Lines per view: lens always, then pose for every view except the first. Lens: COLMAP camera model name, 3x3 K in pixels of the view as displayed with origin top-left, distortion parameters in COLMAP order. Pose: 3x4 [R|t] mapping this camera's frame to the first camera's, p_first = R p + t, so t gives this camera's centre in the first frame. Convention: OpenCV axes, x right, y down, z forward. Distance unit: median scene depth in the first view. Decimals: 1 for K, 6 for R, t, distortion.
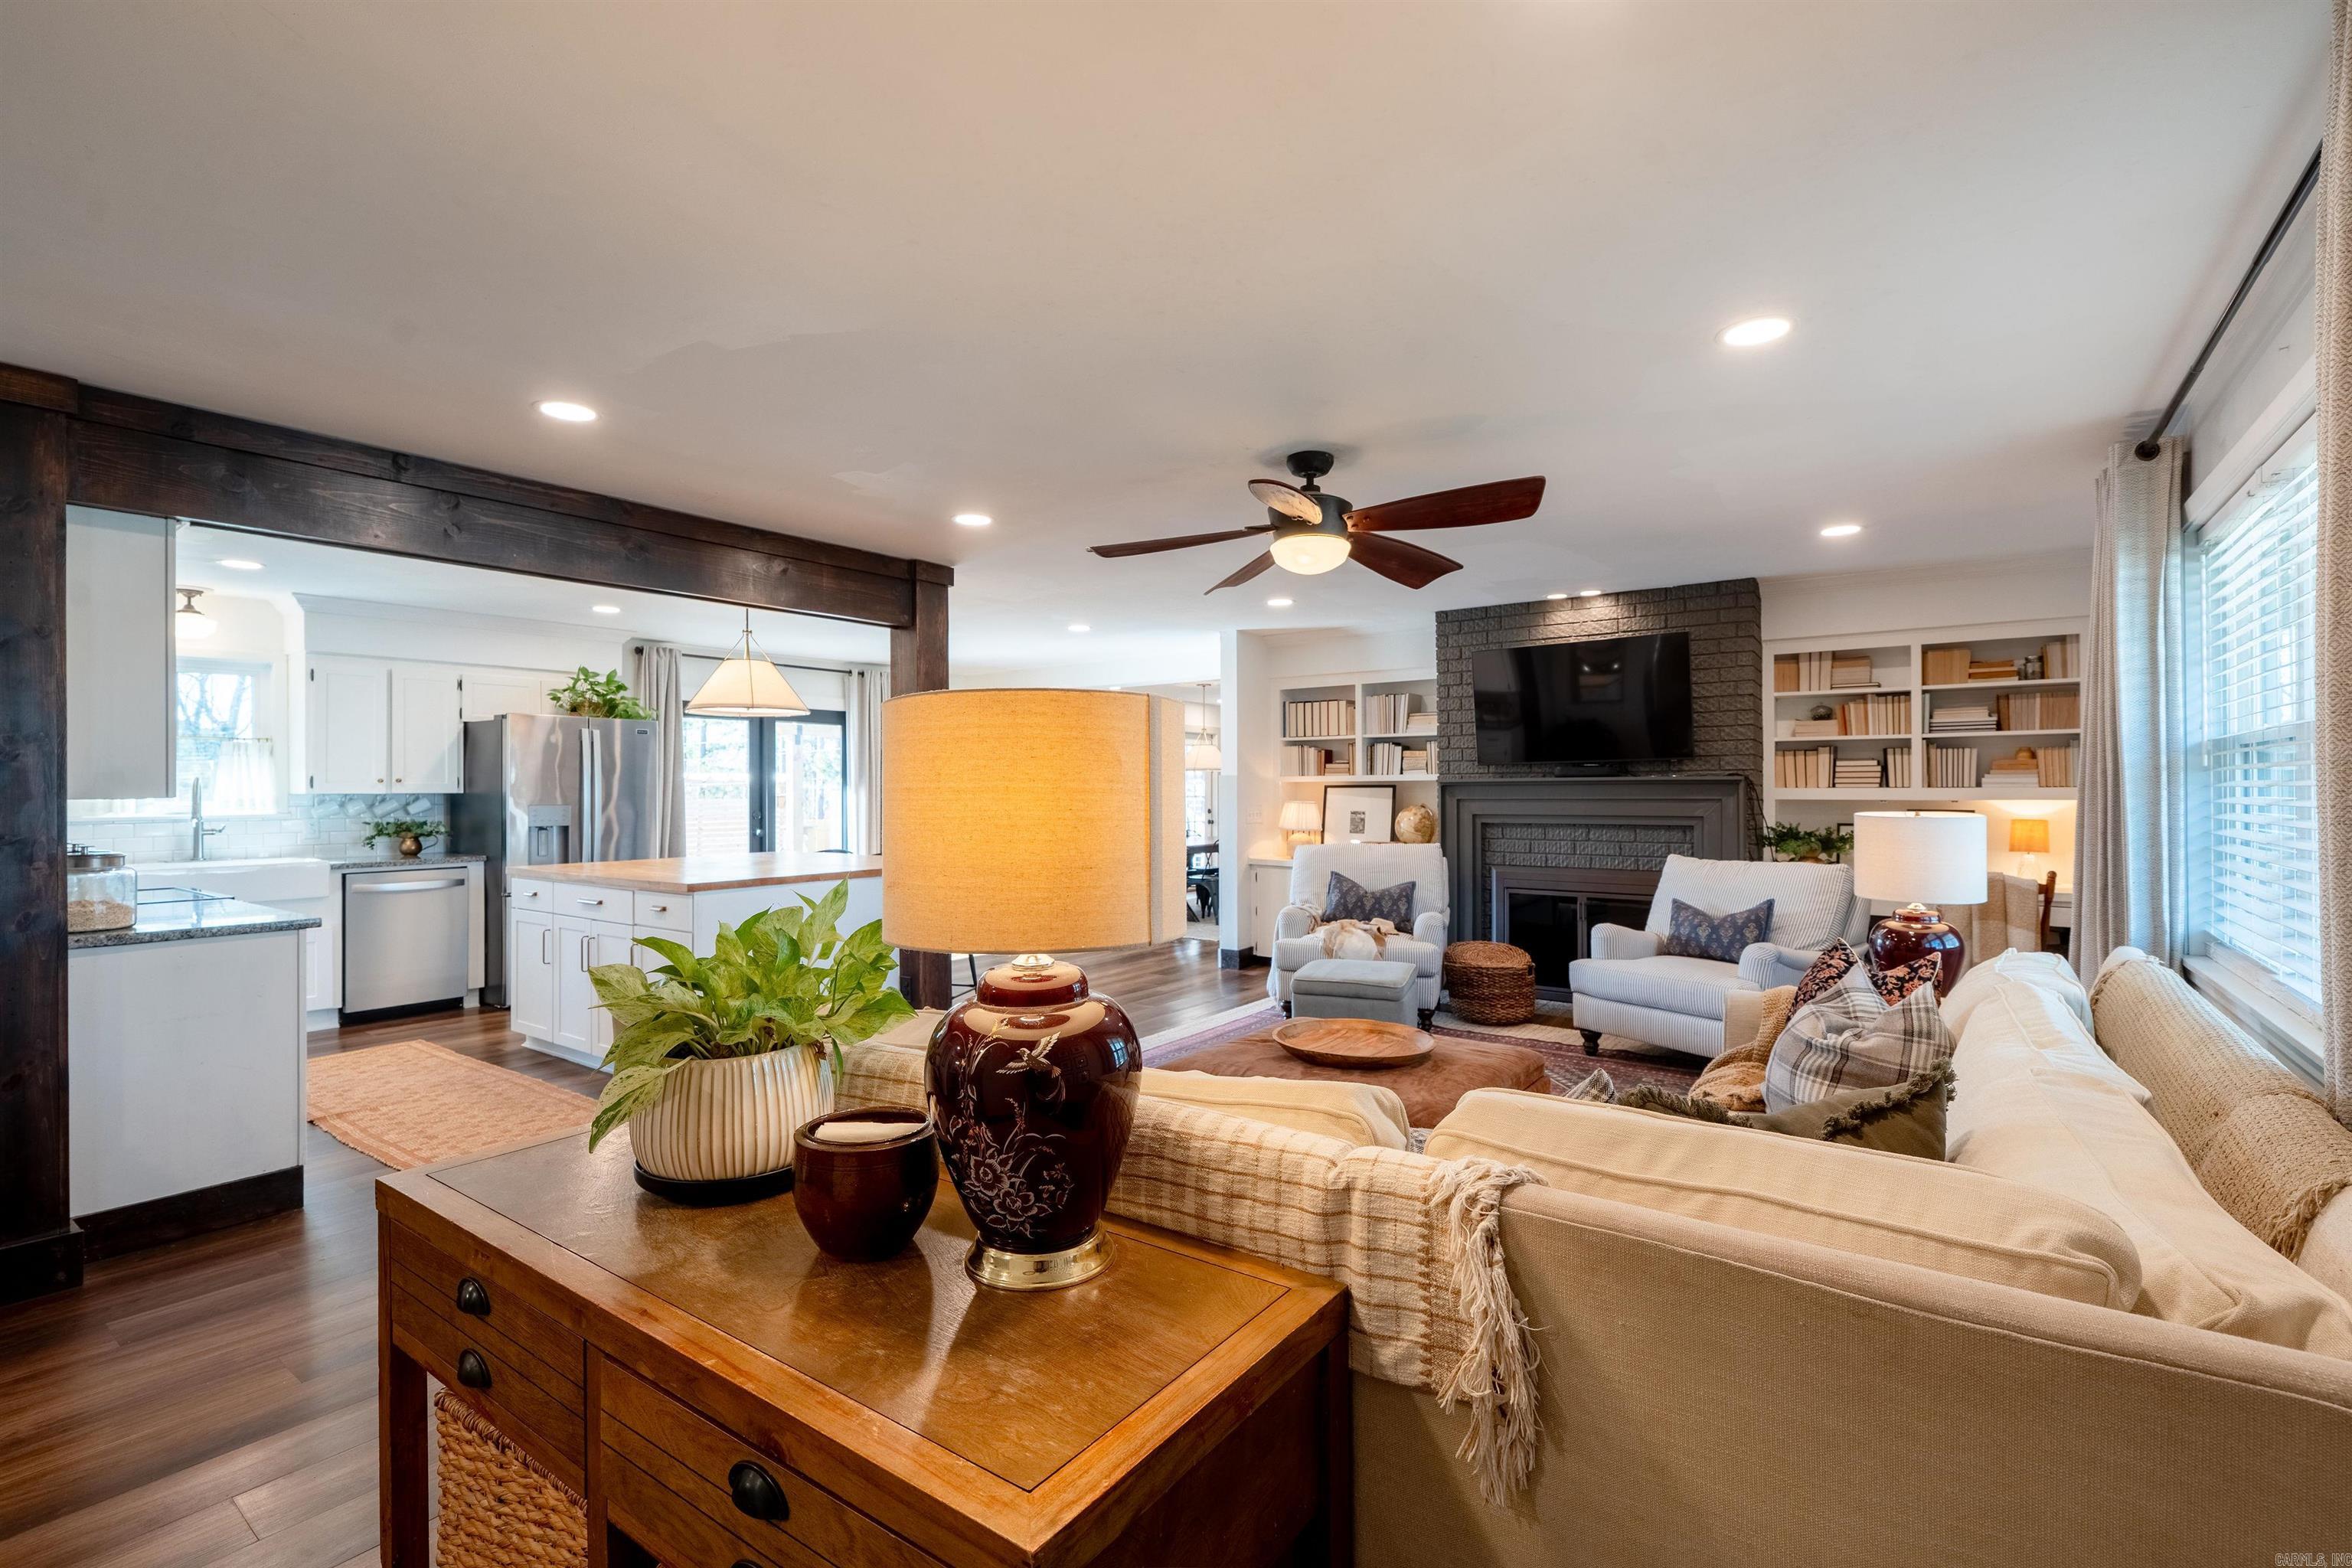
lens RADIAL K [[1051.0, 0, 1182.0], [0, 1051.0, 785.6], [0, 0, 1]] dist [-0.006206, 0.002430]
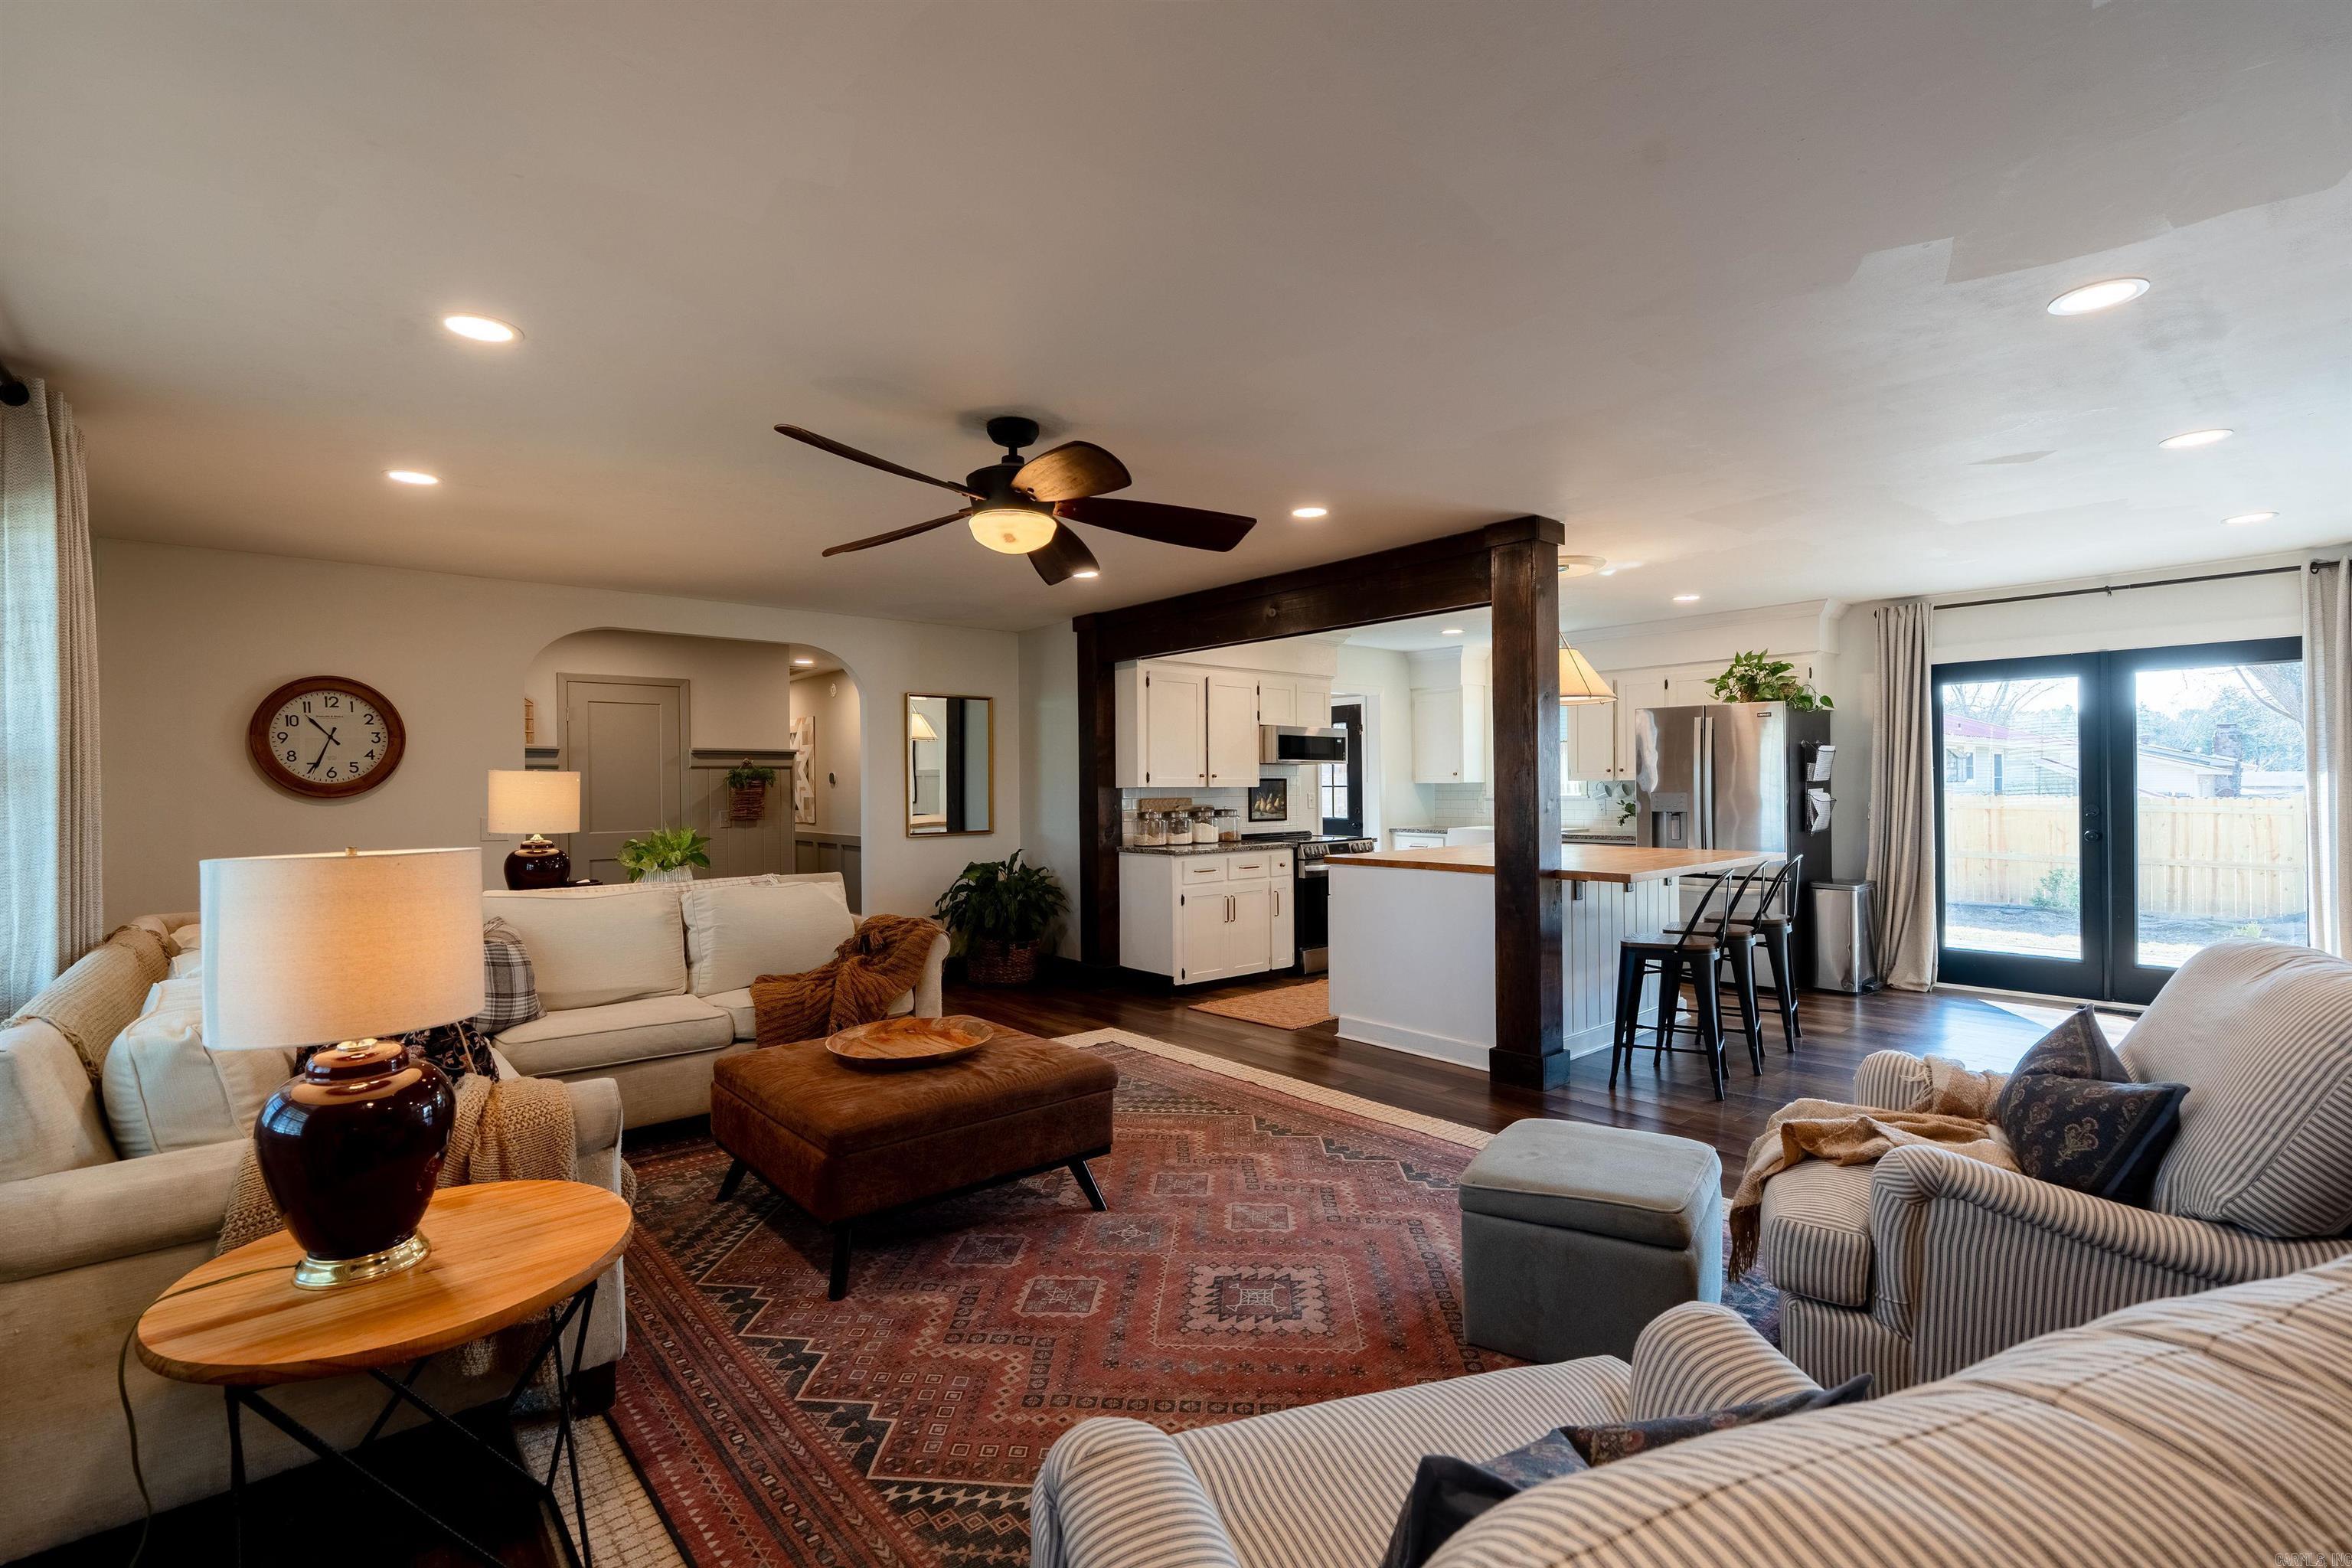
lens RADIAL K [[1051.0, 0, 1169.3], [0, 1051.0, 785.9], [0, 0, 1]] dist [-0.006206, 0.002430]
pose [[-0.231242, 0.007301, -0.972869, 0.572657], [0.016502, 0.999857, 0.003581, -0.000309], [0.972756, -0.015226, -0.231330, 0.783234]]
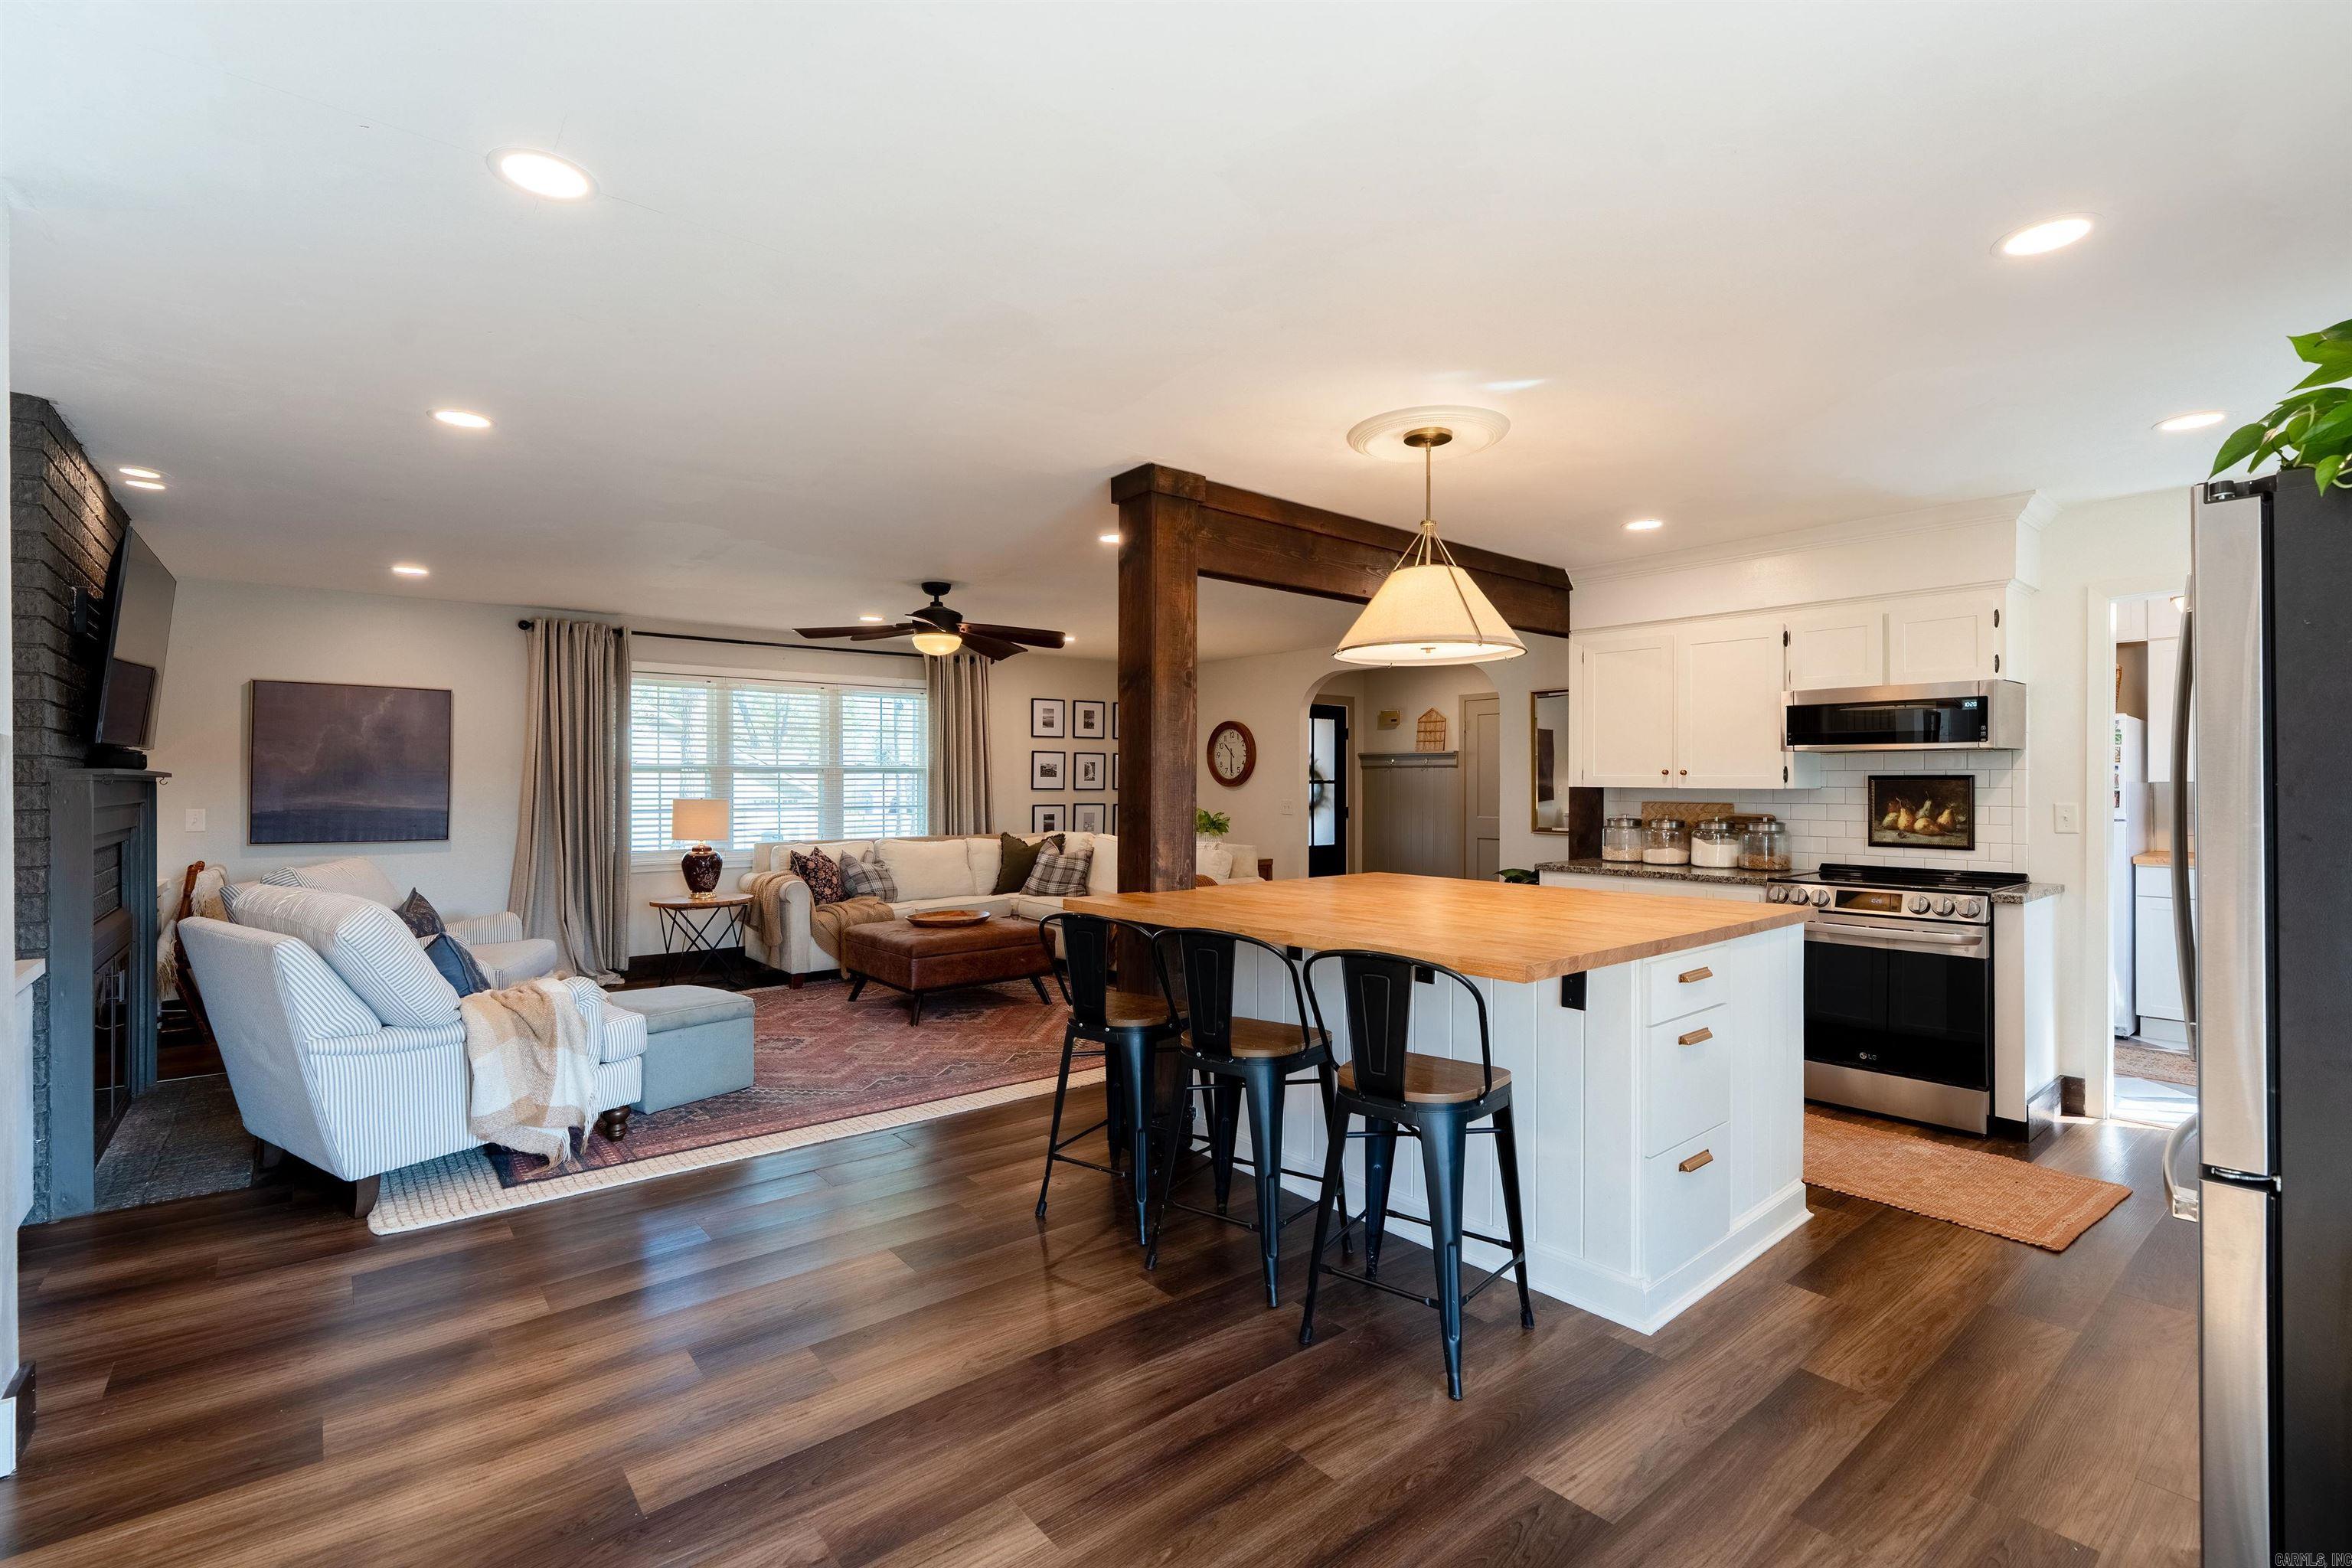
lens RADIAL K [[1051.0, 0, 1177.6], [0, 1051.0, 781.8], [0, 0, 1]] dist [-0.006206, 0.002430]
pose [[-0.968256, 0.005240, 0.249906, -0.383367], [0.003392, 0.999964, -0.007825, 0.006181], [-0.249938, -0.006729, -0.968239, 1.461591]]
